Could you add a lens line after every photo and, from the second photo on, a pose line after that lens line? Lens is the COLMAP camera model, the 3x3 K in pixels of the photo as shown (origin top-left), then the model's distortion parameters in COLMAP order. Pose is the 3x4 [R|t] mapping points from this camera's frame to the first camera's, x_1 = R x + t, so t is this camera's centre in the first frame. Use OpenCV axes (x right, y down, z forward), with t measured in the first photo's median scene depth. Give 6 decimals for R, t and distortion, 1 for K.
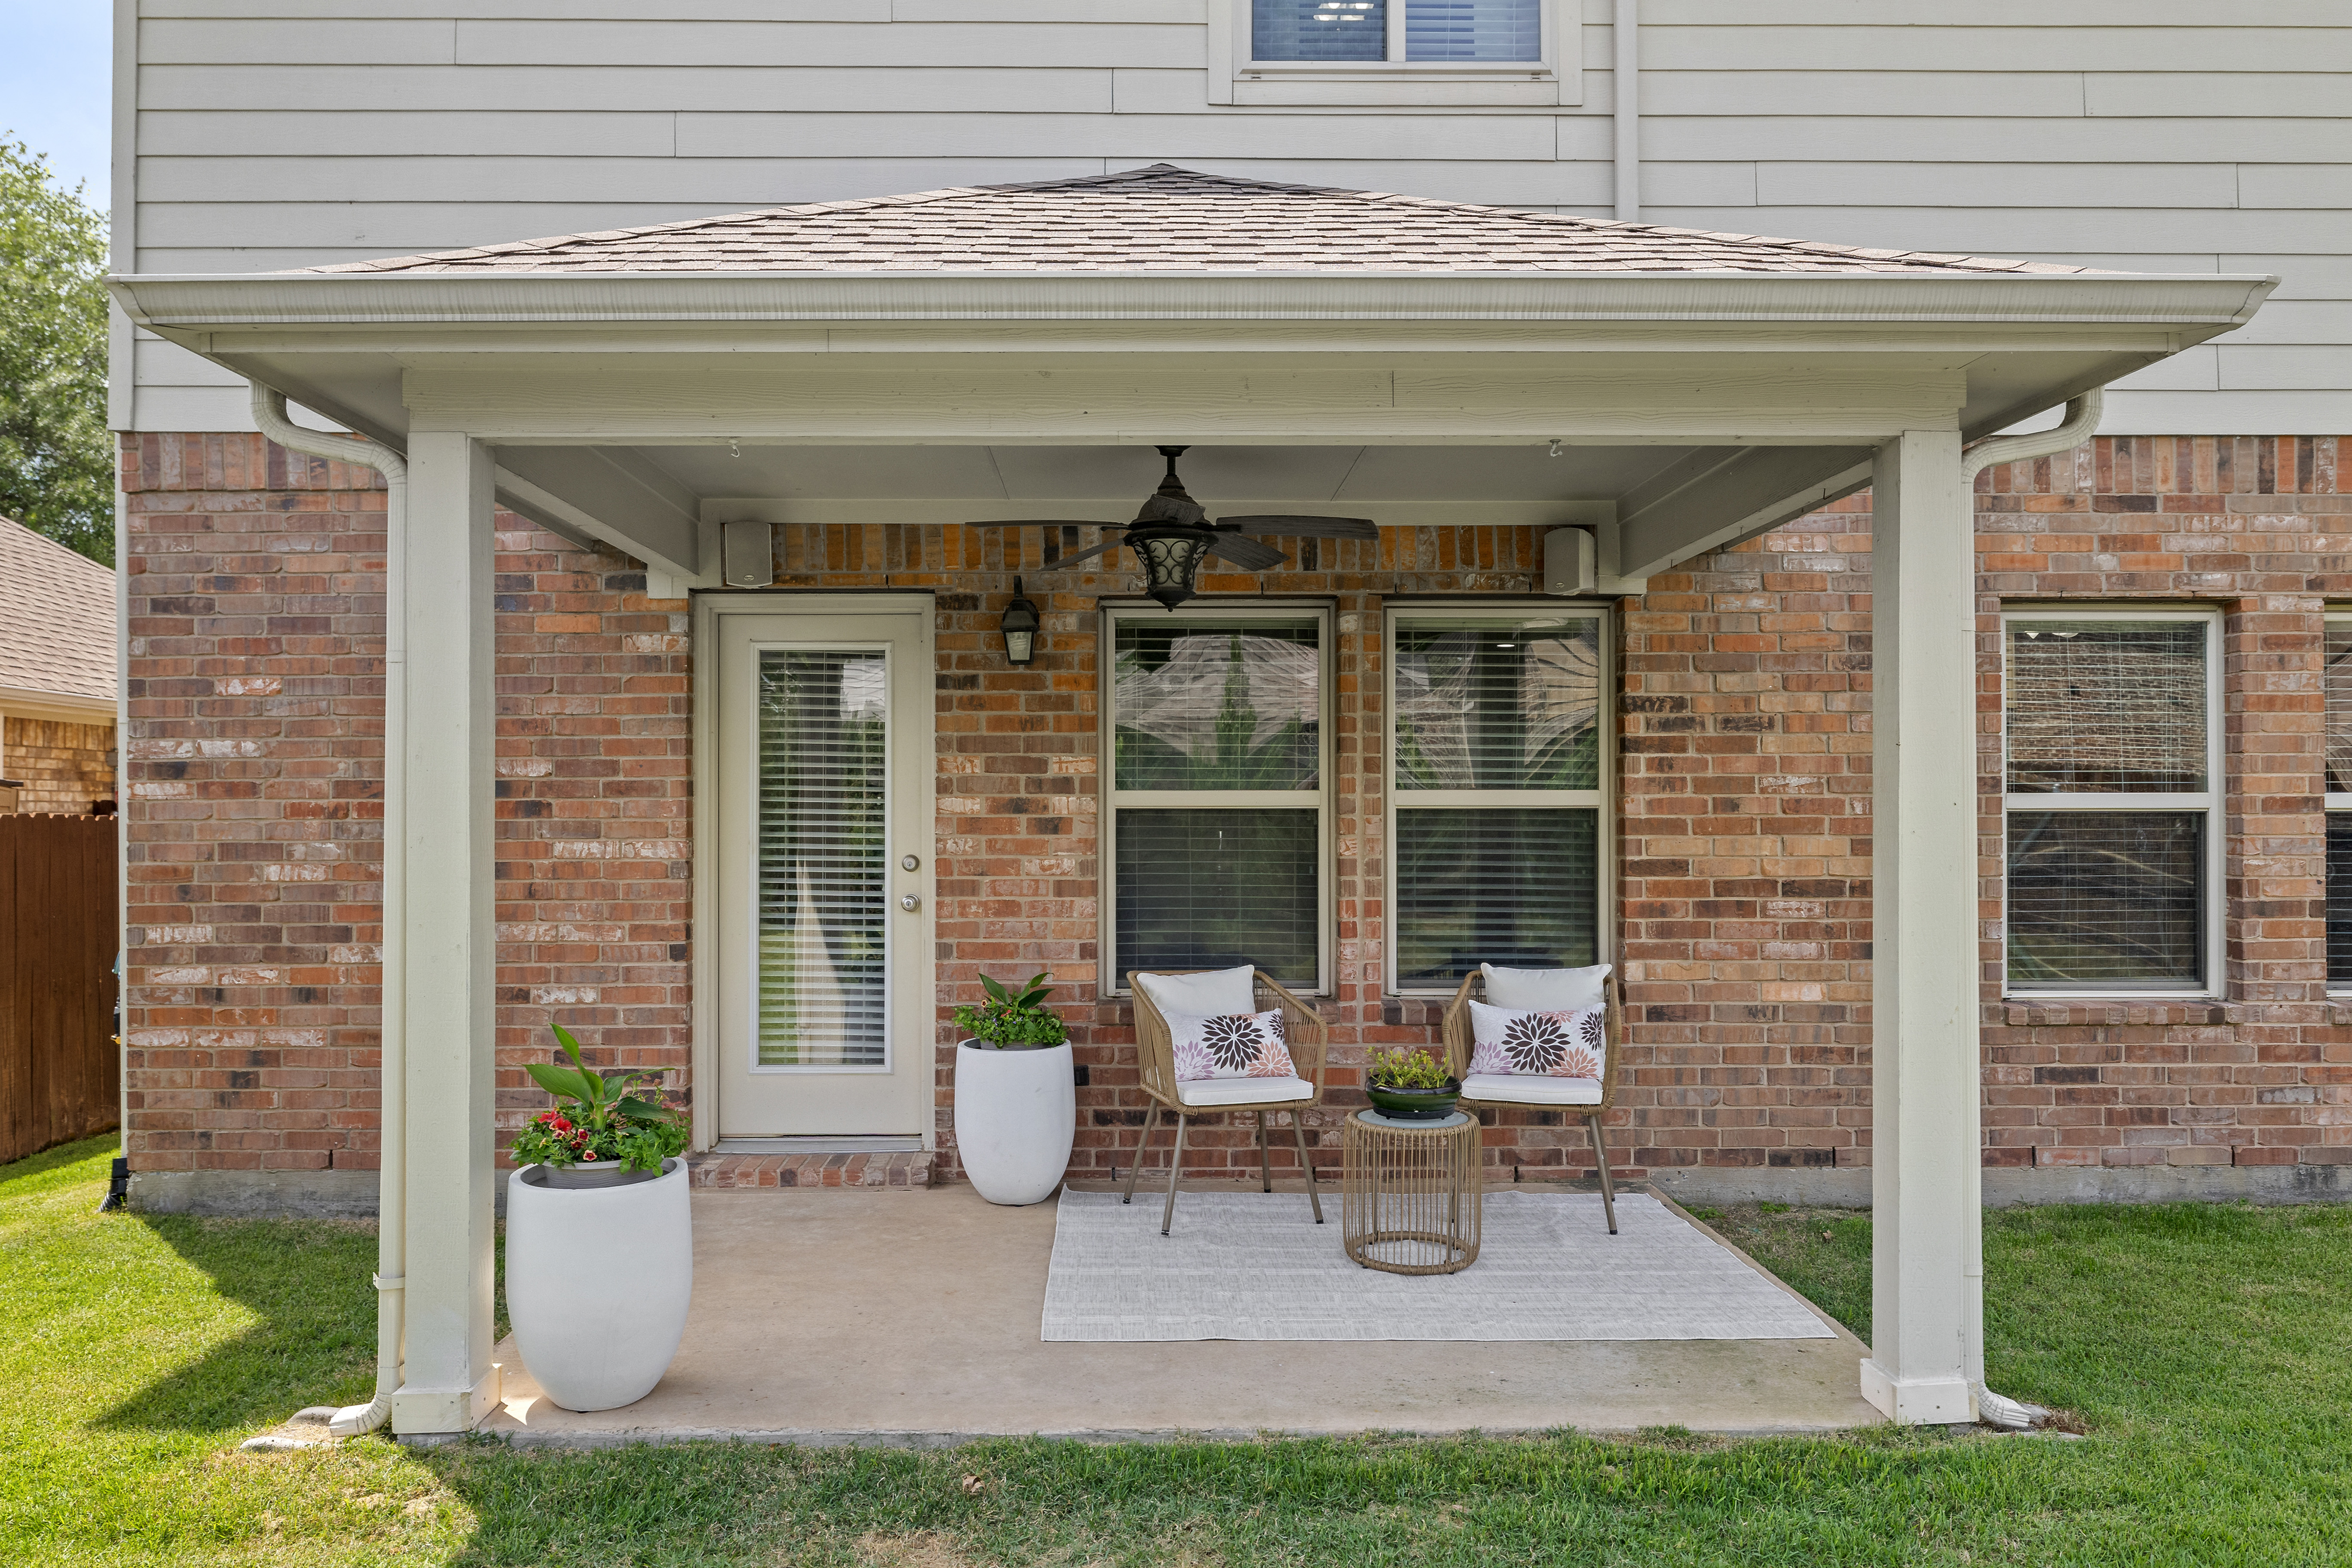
lens RADIAL K [[1788.1, 0, 1176.0], [0, 1788.1, 784.0], [0, 0, 1]] dist [0.000686, 0.002020]
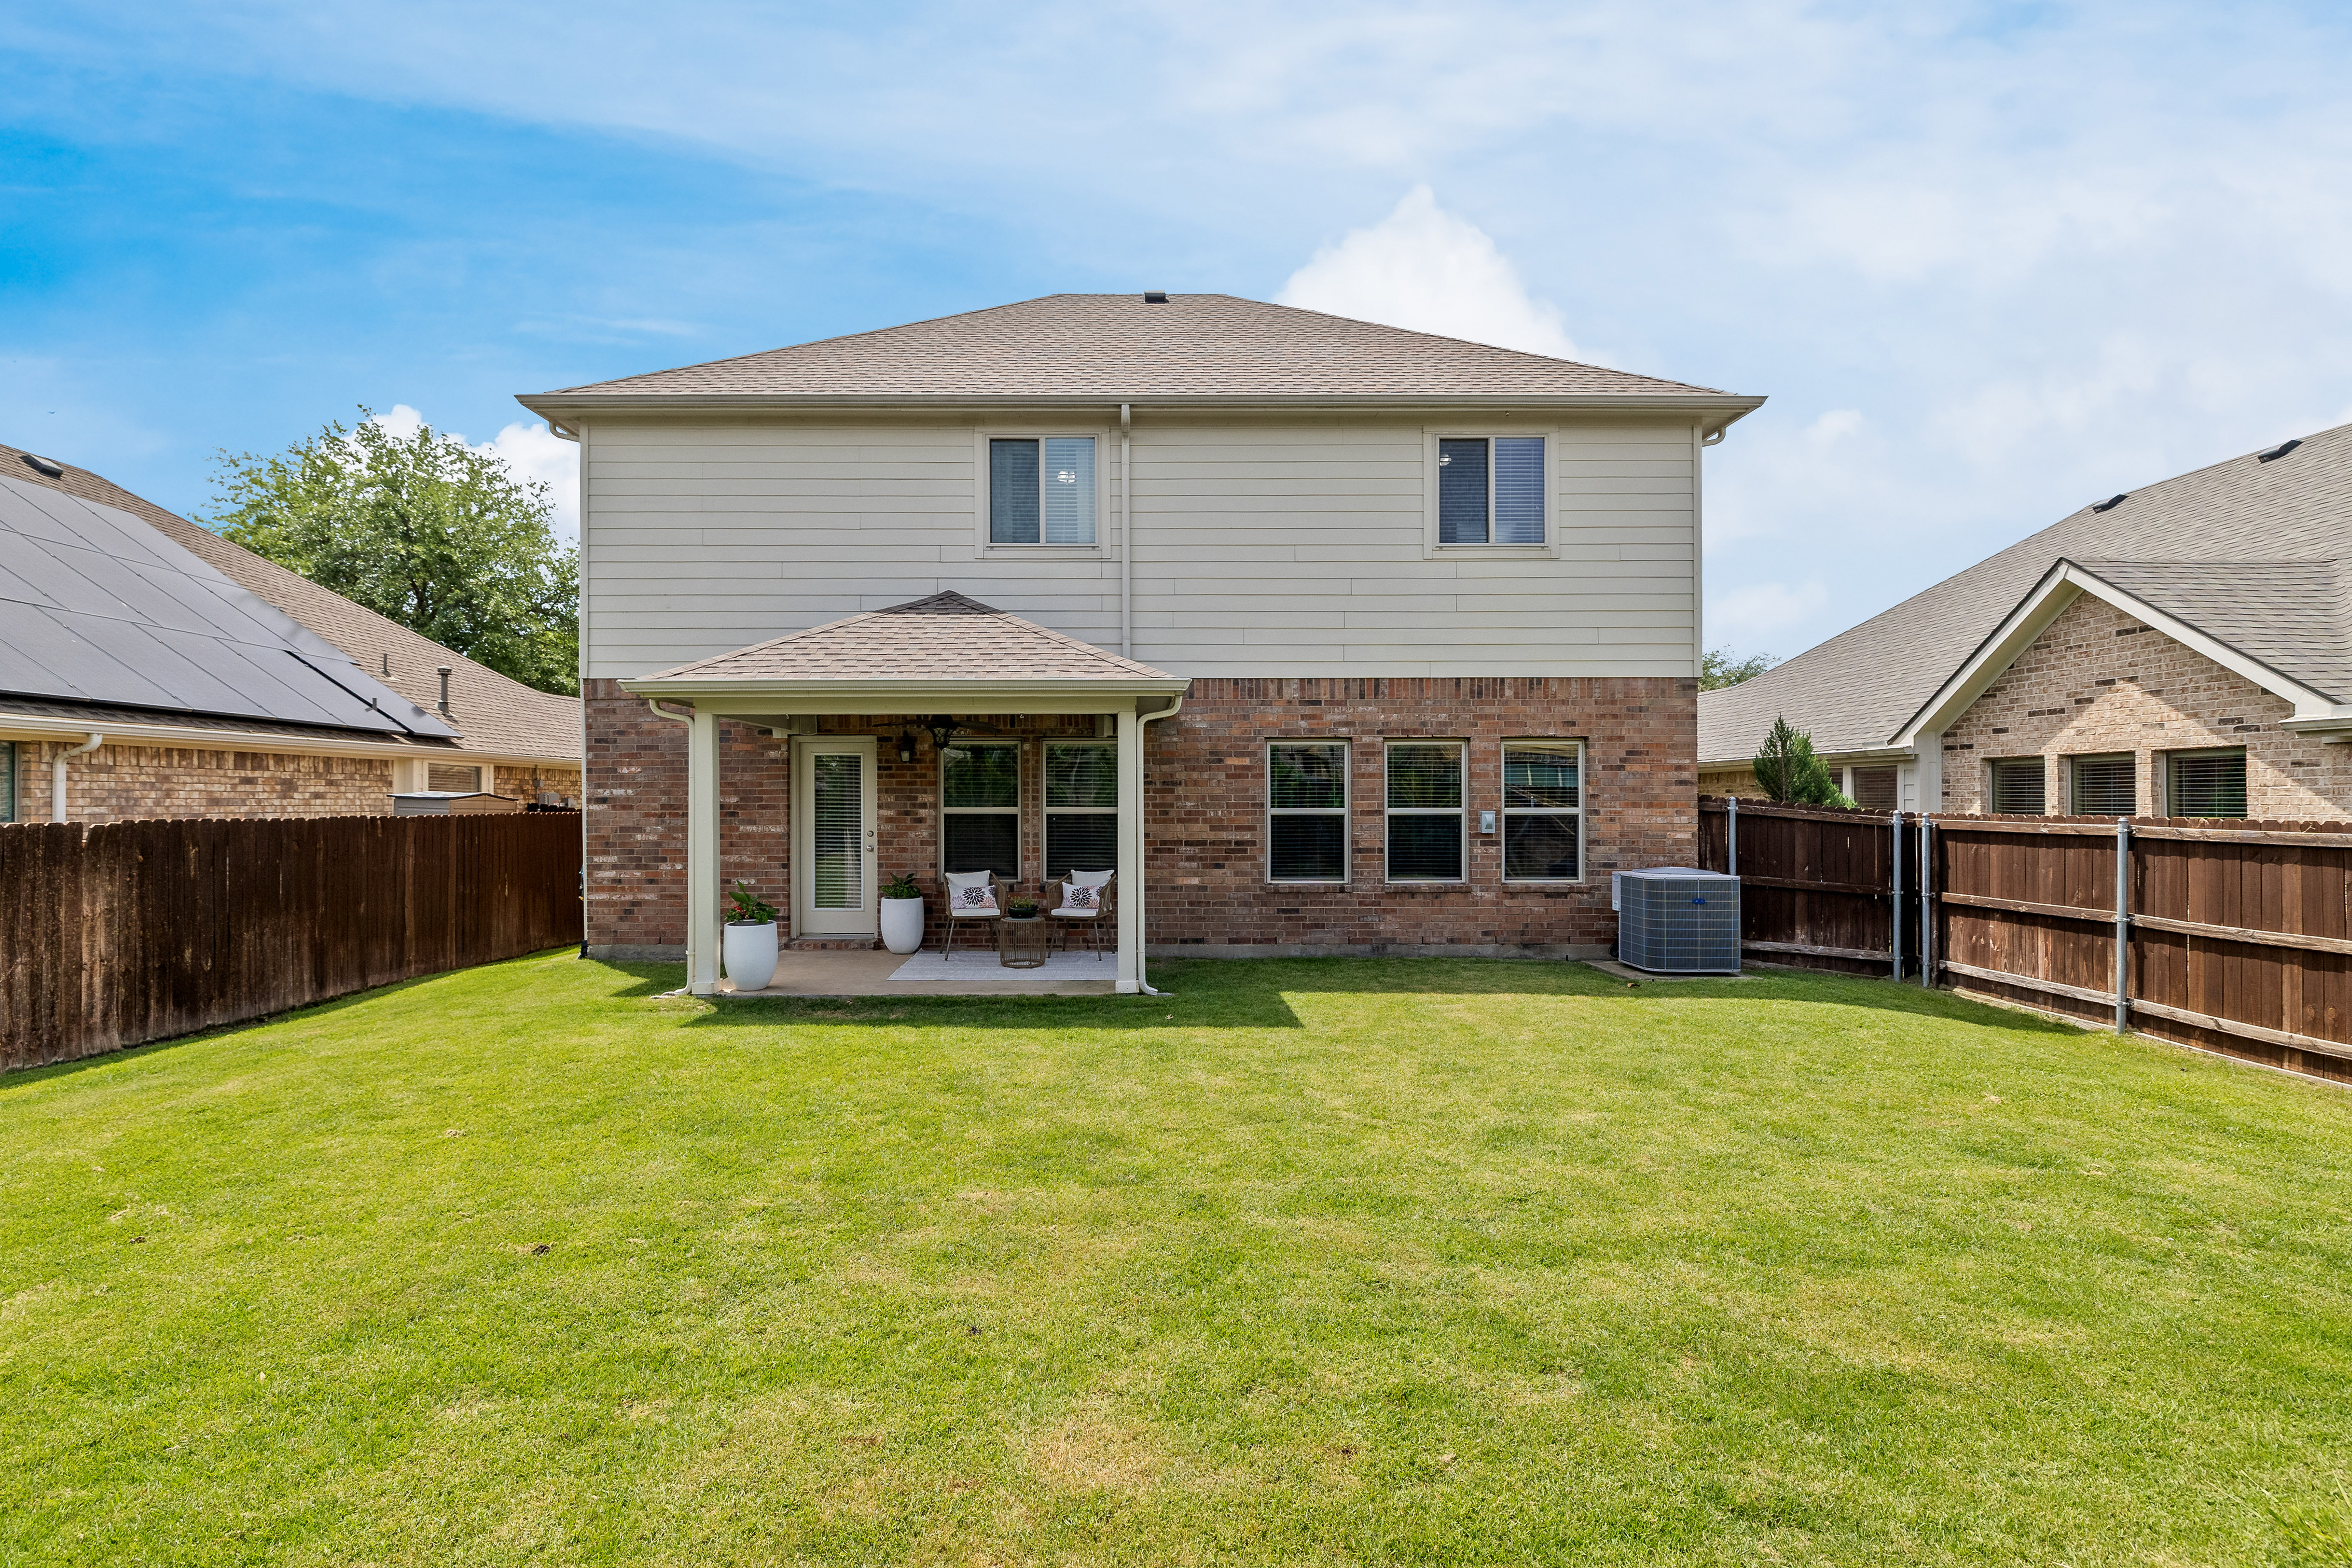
lens RADIAL K [[1116.1, 0, 1123.6], [0, 1116.1, 800.0], [0, 0, 1]] dist [0.001702, -0.000134]
pose [[0.999925, -0.000045, -0.012276, 0.267015], [0.000241, 0.999874, 0.015900, -0.035260], [0.012274, -0.015901, 0.999798, -0.718029]]
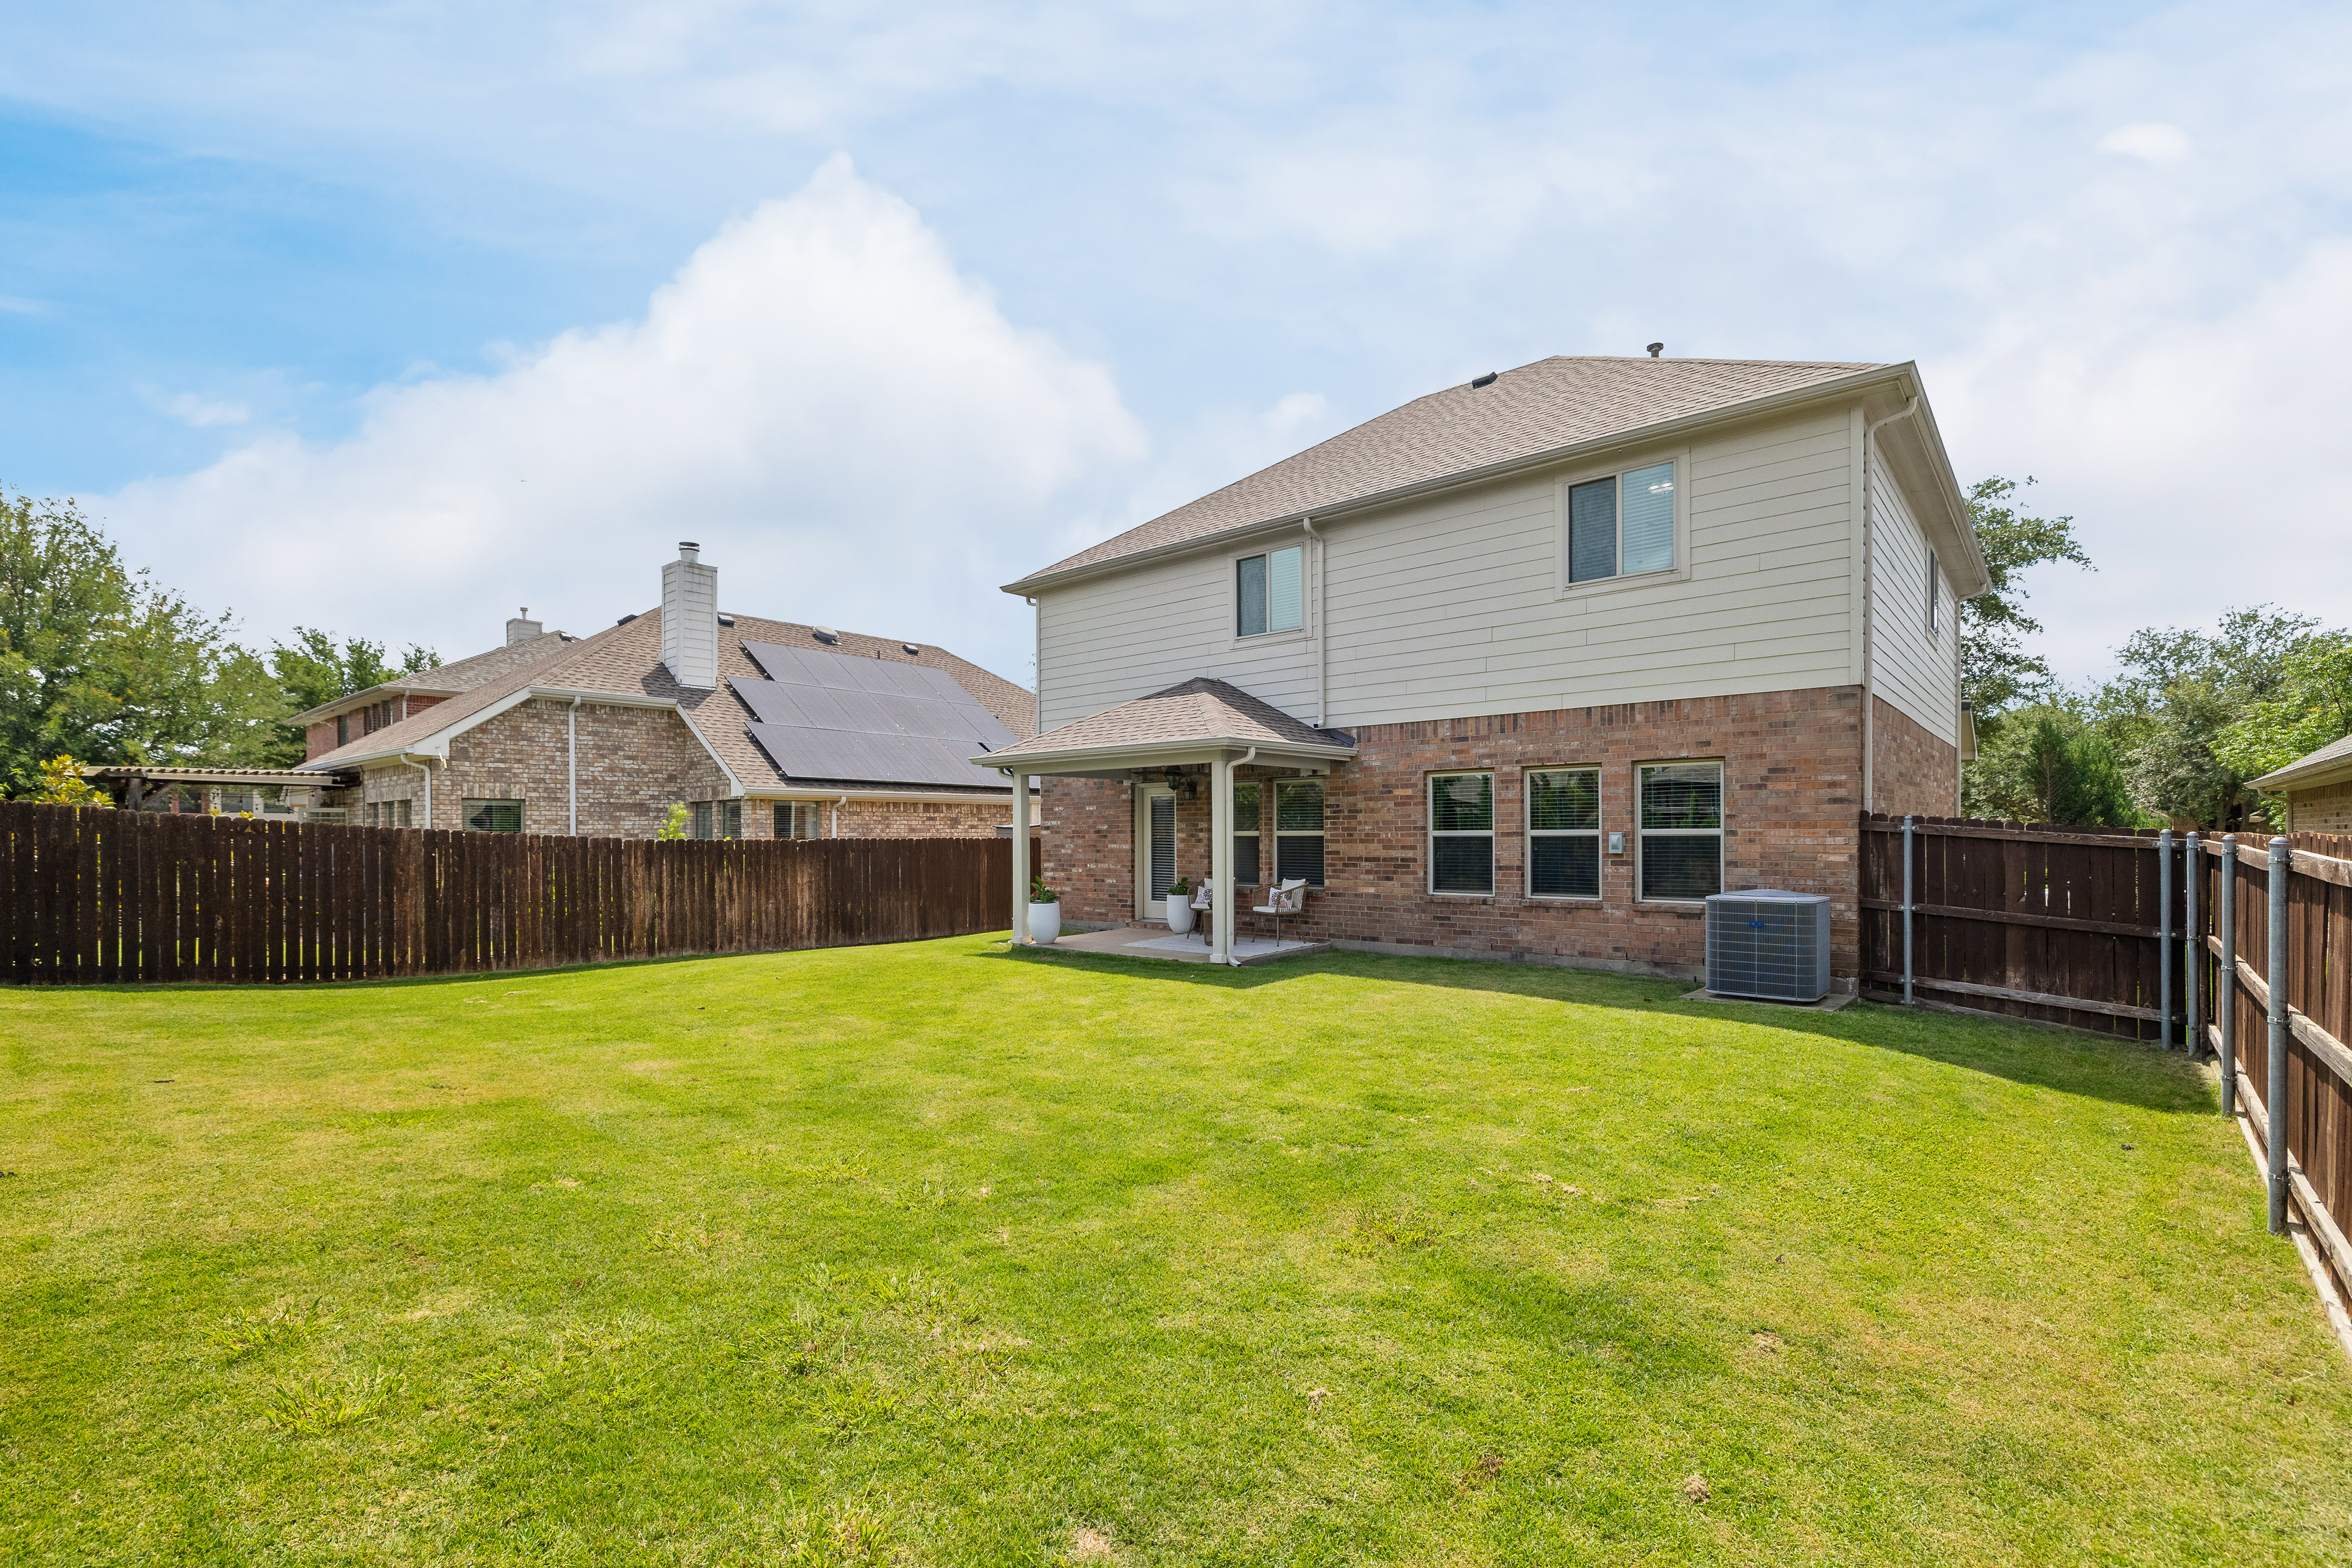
lens RADIAL K [[1034.6, 0, 1150.3], [0, 1034.6, 842.0], [0, 0, 1]] dist [-0.000112, 0.000290]
pose [[0.735951, 0.002069, -0.677032, 1.376205], [0.015690, 0.999675, 0.020111, -0.020615], [0.676853, -0.025423, 0.735679, -0.727217]]
